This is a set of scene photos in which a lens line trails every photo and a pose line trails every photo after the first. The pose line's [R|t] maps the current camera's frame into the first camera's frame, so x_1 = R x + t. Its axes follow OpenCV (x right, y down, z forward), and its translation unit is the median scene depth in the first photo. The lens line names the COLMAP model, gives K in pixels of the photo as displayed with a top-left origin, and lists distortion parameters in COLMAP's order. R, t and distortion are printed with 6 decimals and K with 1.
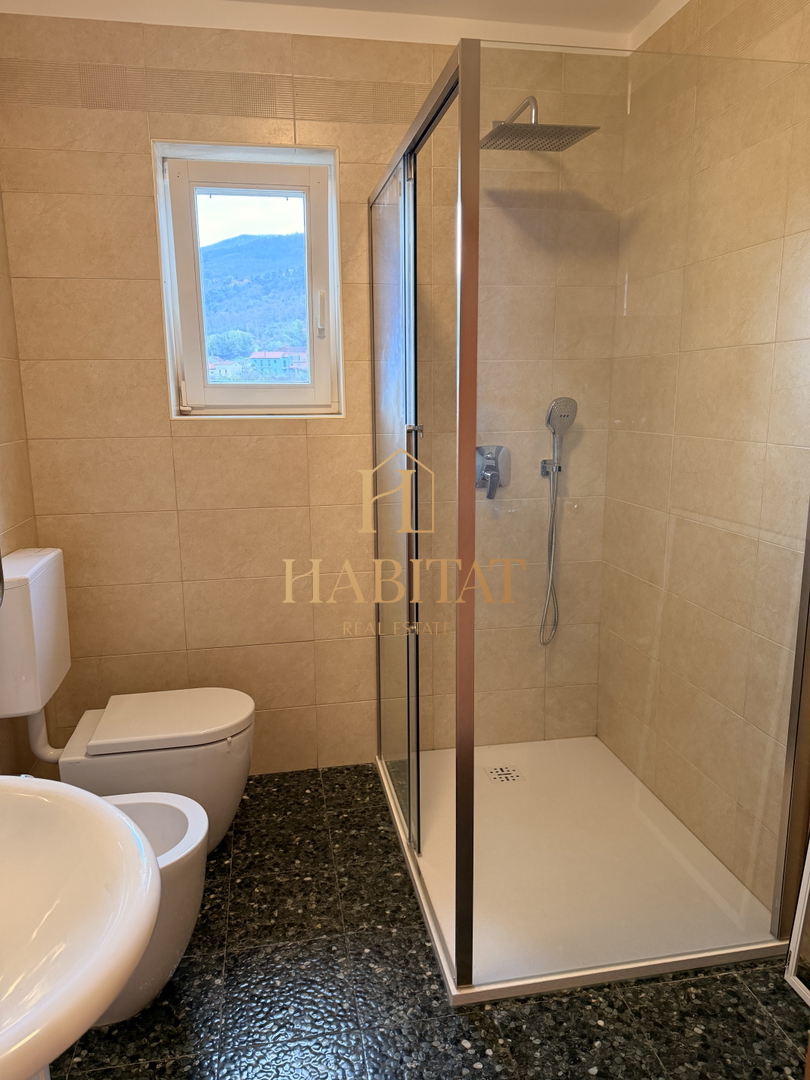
lens RADIAL K [[766.3, 0, 405.0], [0, 766.3, 540.0], [0, 0, 1]] dist [0.042495, -0.035002]
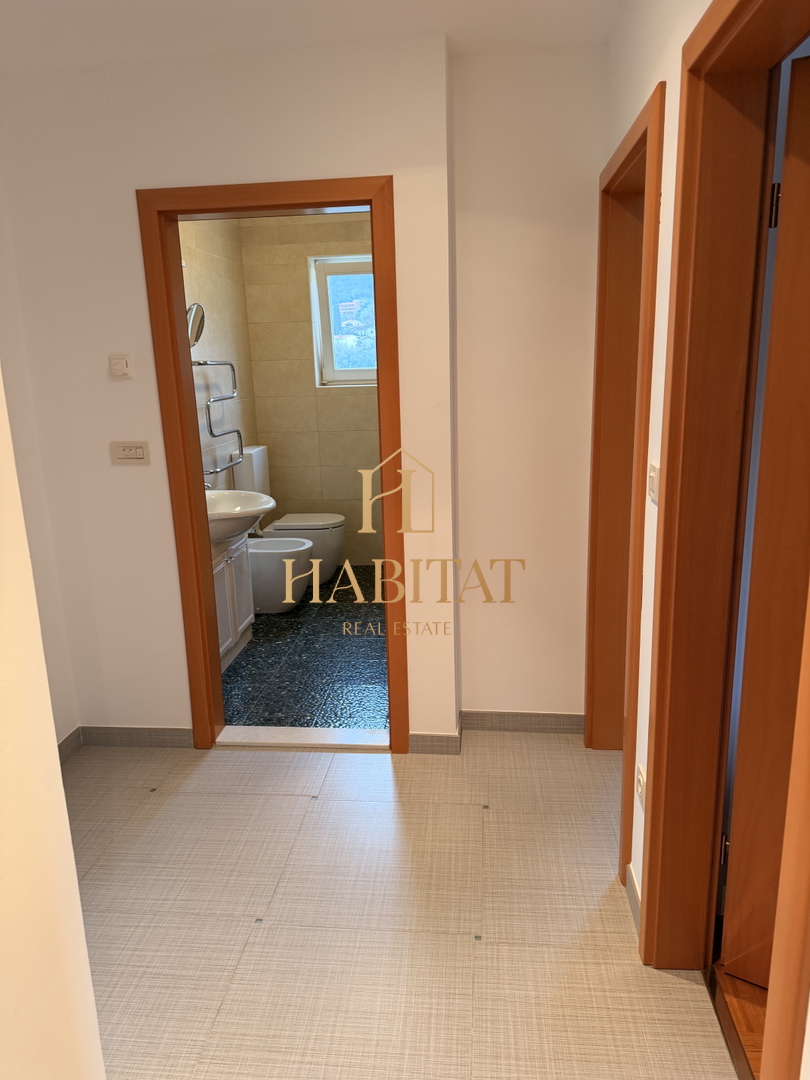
lens RADIAL K [[670.6, 0, 405.0], [0, 670.6, 540.0], [0, 0, 1]] dist [0.032612, -0.019738]
pose [[0.966746, 0.047911, -0.251212, 0.476621], [-0.031221, 0.997057, 0.070012, 0.141398], [0.253827, -0.059841, 0.965397, -0.850169]]
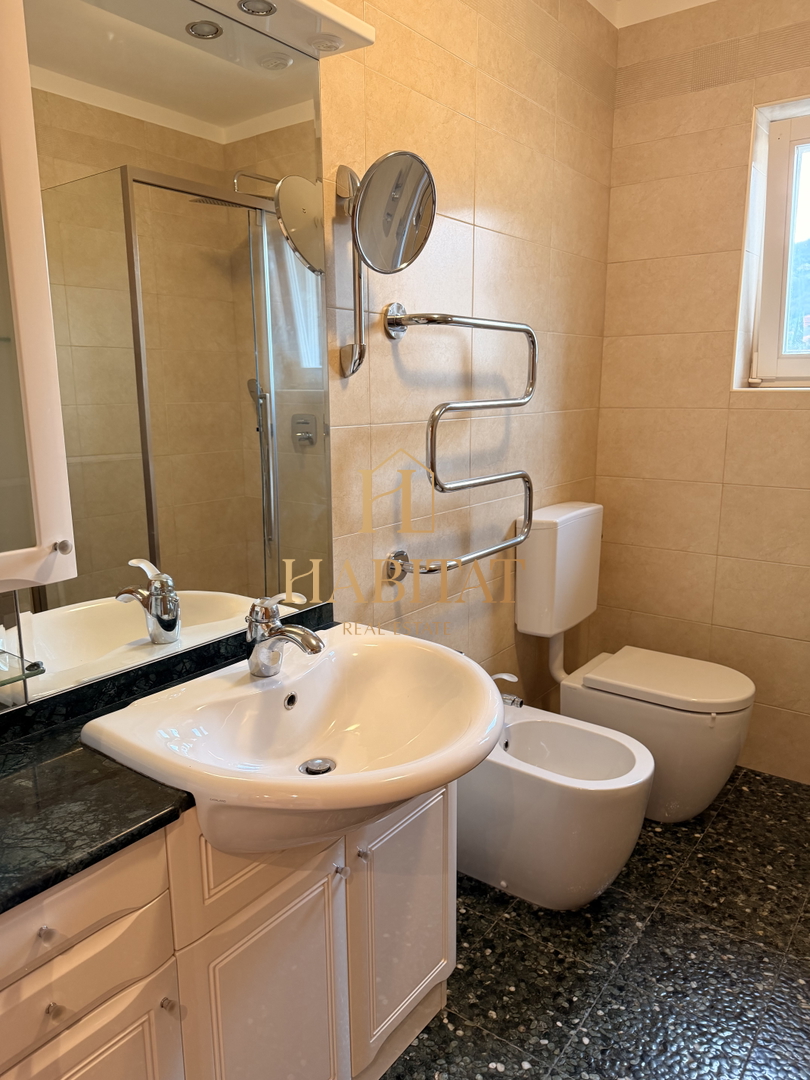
lens RADIAL K [[766.3, 0, 405.0], [0, 766.3, 540.0], [0, 0, 1]] dist [0.042495, -0.035002]
pose [[0.688026, 0.152069, -0.709574, 0.163863], [-0.139347, 0.987287, 0.076470, 0.017317], [0.712181, 0.046263, 0.700469, 0.014939]]
